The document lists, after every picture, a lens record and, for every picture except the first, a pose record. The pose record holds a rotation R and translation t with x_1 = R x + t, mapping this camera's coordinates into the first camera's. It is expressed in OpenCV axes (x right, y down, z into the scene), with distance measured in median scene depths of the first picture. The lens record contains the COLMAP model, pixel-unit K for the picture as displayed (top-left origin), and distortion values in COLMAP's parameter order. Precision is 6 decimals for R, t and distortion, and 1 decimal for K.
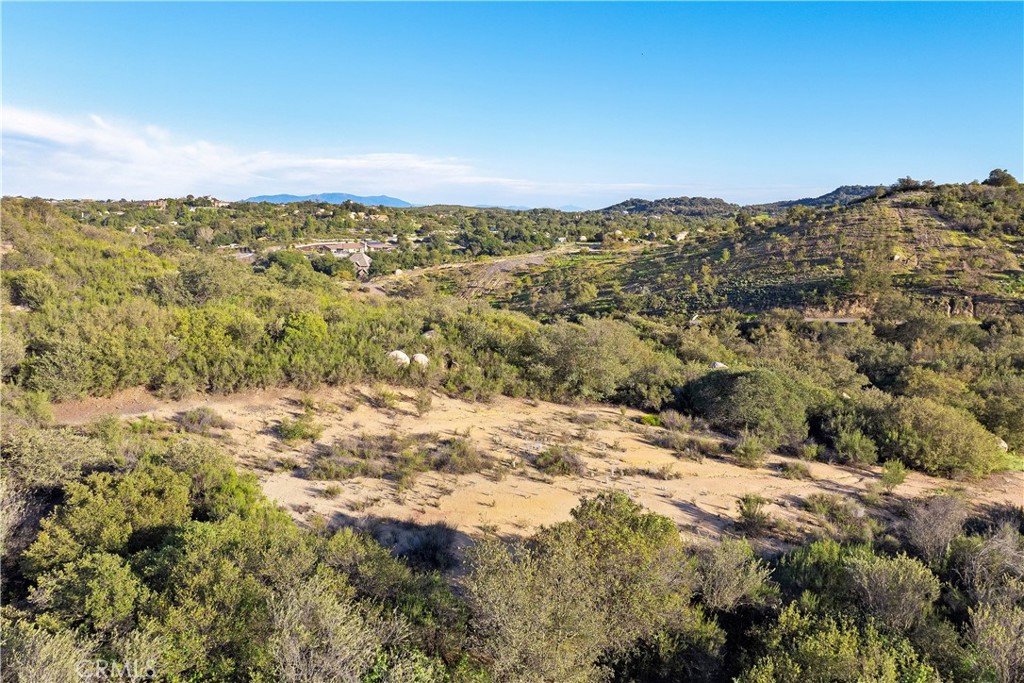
lens RADIAL K [[708.2, 0, 515.4], [0, 708.2, 344.3], [0, 0, 1]] dist [-0.045221, -0.000642]
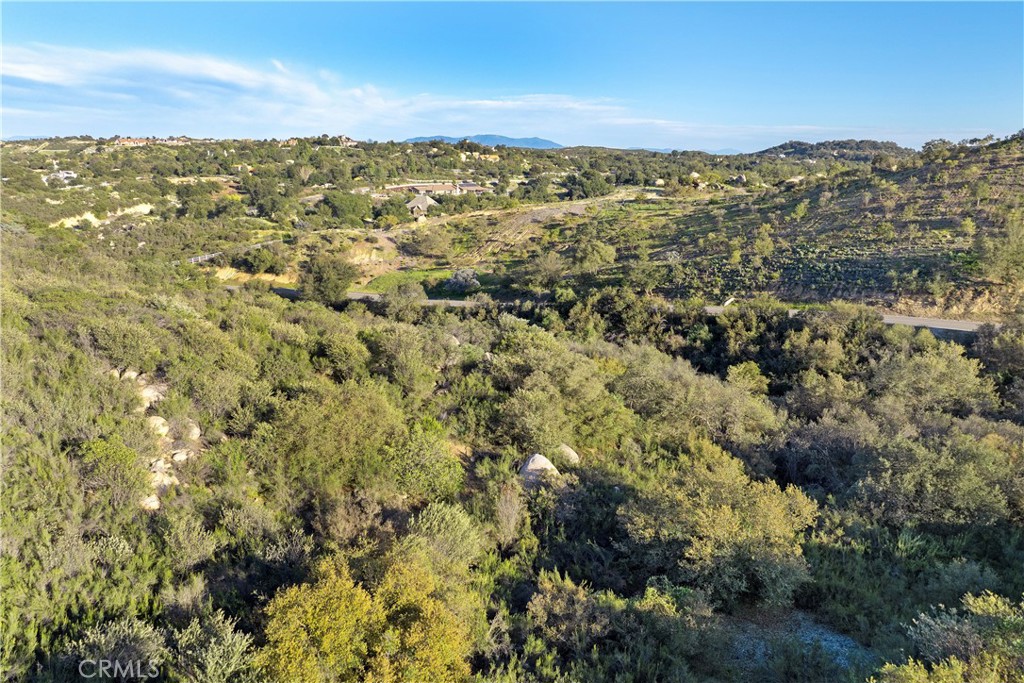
lens RADIAL K [[708.2, 0, 511.8], [0, 708.2, 337.2], [0, 0, 1]] dist [-0.045221, -0.000642]
pose [[0.976739, 0.058118, -0.206407, 0.131399], [-0.043892, 0.996377, 0.072851, -0.030146], [0.209893, -0.062097, 0.975751, 0.201927]]
